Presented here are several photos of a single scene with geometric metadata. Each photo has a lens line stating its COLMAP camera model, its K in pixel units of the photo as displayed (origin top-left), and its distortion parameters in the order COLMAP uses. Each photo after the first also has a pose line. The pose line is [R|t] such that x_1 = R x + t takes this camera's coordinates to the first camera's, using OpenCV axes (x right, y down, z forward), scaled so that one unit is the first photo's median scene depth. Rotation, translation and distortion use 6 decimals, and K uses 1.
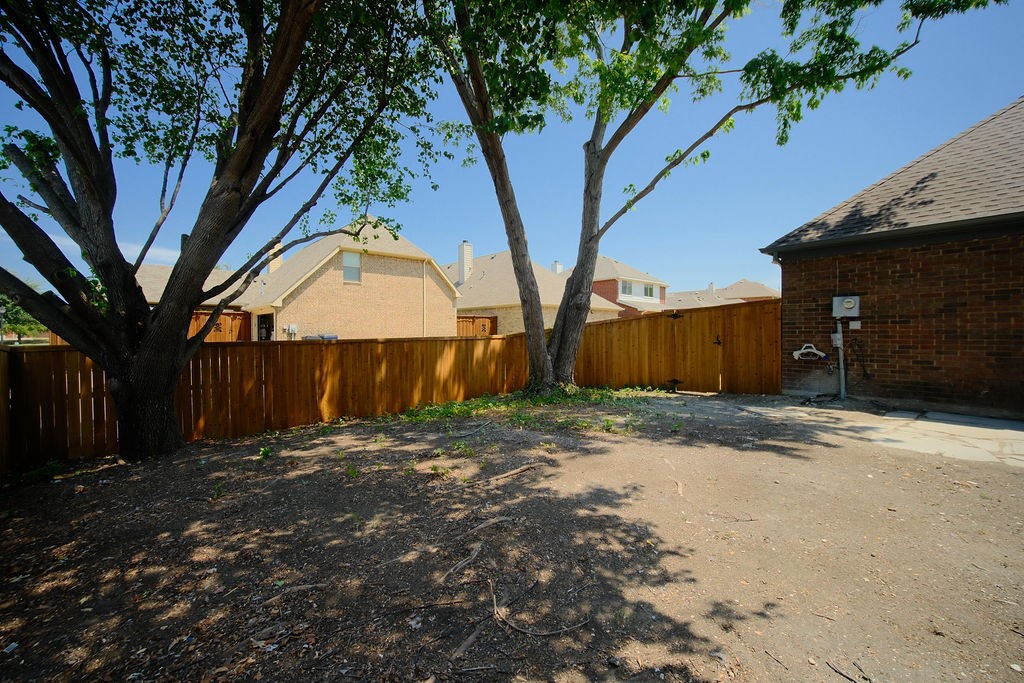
lens RADIAL K [[420.6, 0, 508.4], [0, 420.6, 337.3], [0, 0, 1]] dist [-0.003004, -0.000952]
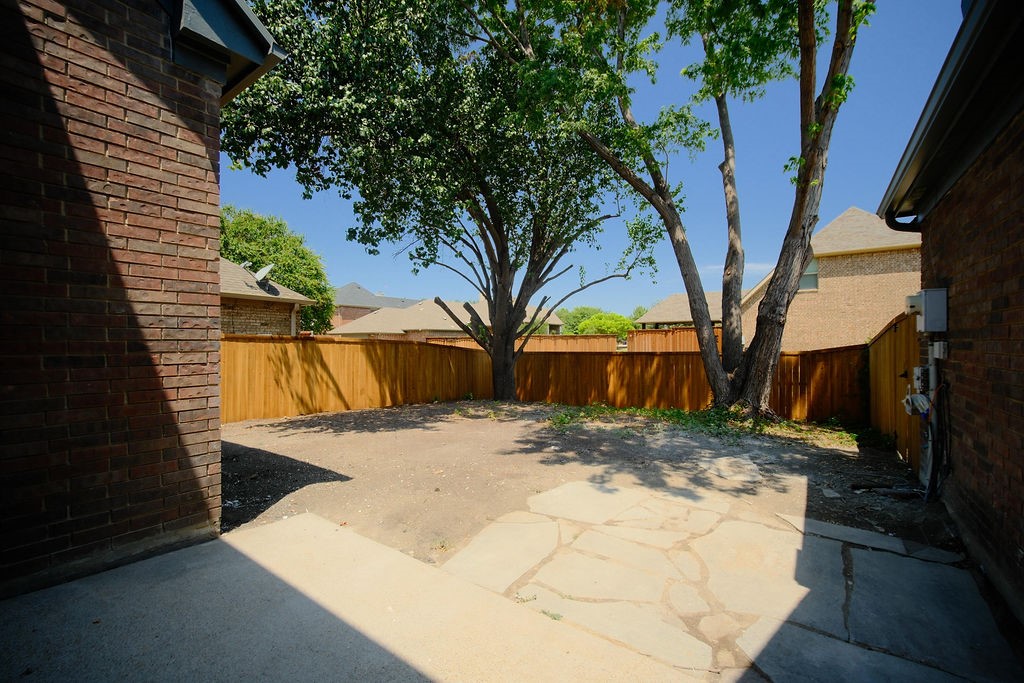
lens RADIAL K [[420.6, 0, 509.7], [0, 420.6, 340.6], [0, 0, 1]] dist [-0.003004, -0.000952]
pose [[0.219392, -0.000883, -0.975636, 0.964757], [-0.007780, 0.999966, -0.002655, -0.027906], [0.975606, 0.008172, 0.219378, 0.358521]]
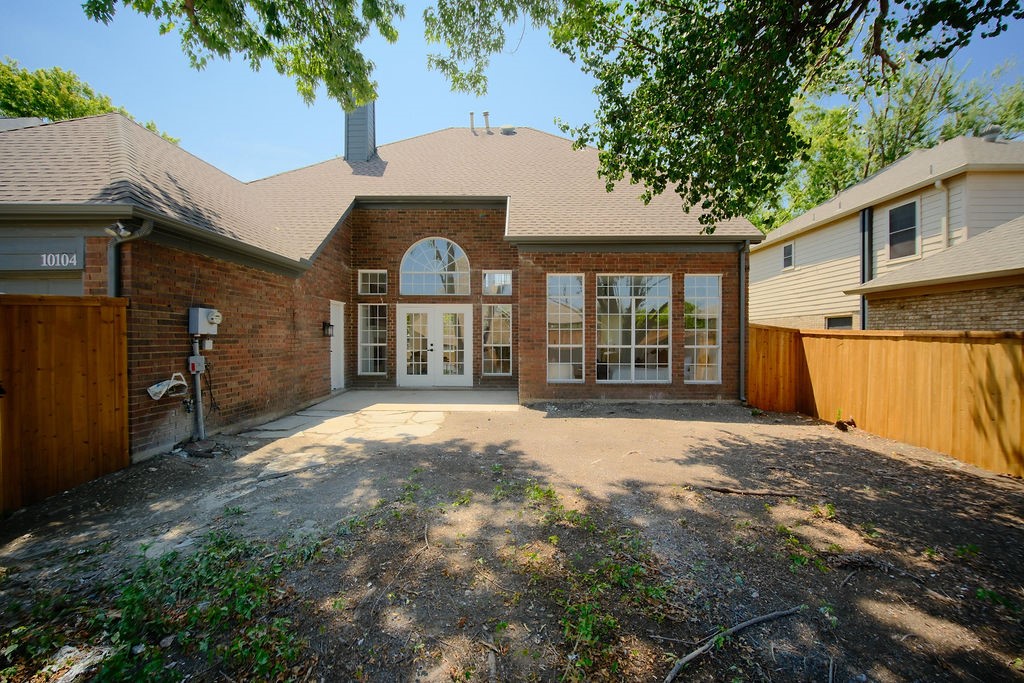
lens RADIAL K [[420.6, 0, 510.4], [0, 420.6, 339.7], [0, 0, 1]] dist [-0.003004, -0.000952]
pose [[-0.747679, -0.002077, 0.664057, -0.122558], [0.005011, 0.999949, 0.008770, -0.035753], [-0.664041, 0.009885, -0.747631, 1.005329]]
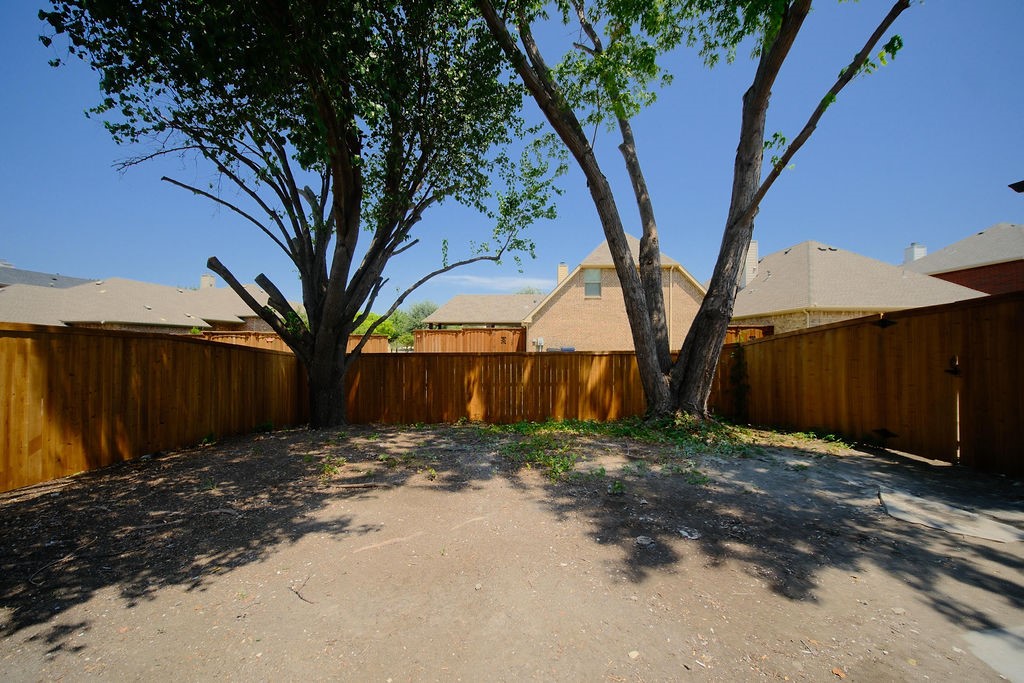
lens RADIAL K [[420.6, 0, 512.6], [0, 420.6, 339.0], [0, 0, 1]] dist [-0.003004, -0.000952]
pose [[0.736366, -0.004010, -0.676572, 0.462099], [-0.011423, 0.999766, -0.018358, -0.011971], [0.676487, 0.021247, 0.736148, 0.225261]]
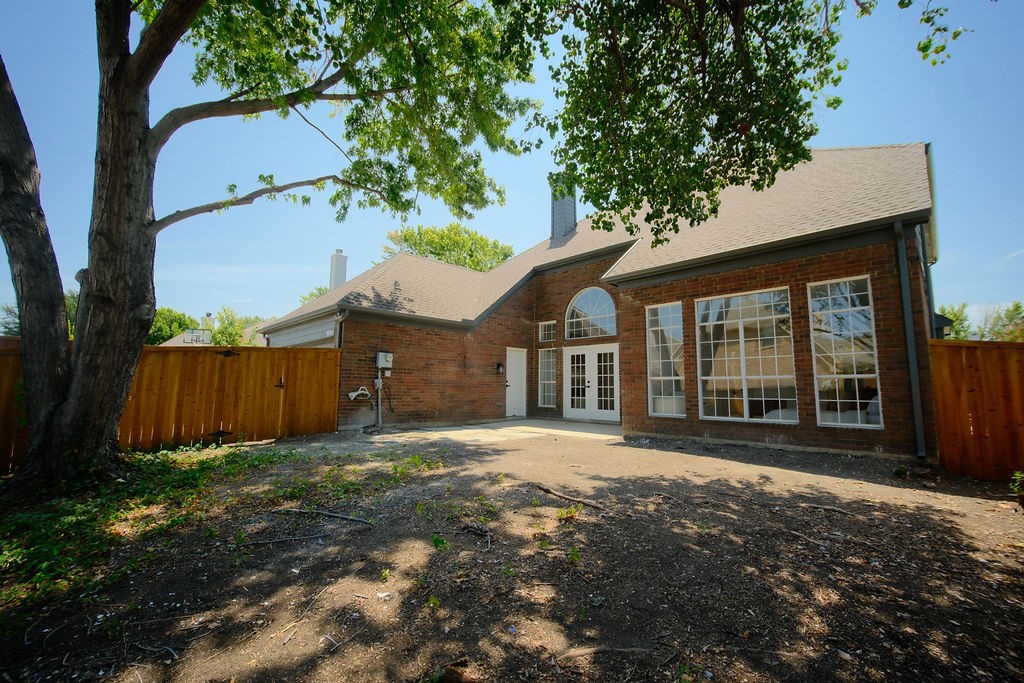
lens RADIAL K [[420.6, 0, 512.1], [0, 420.6, 340.8], [0, 0, 1]] dist [-0.003004, -0.000952]
pose [[-0.061481, 0.119082, 0.990979, -0.520566], [-0.004411, 0.992815, -0.119576, 0.024289], [-0.998098, -0.011723, -0.060514, 0.549521]]
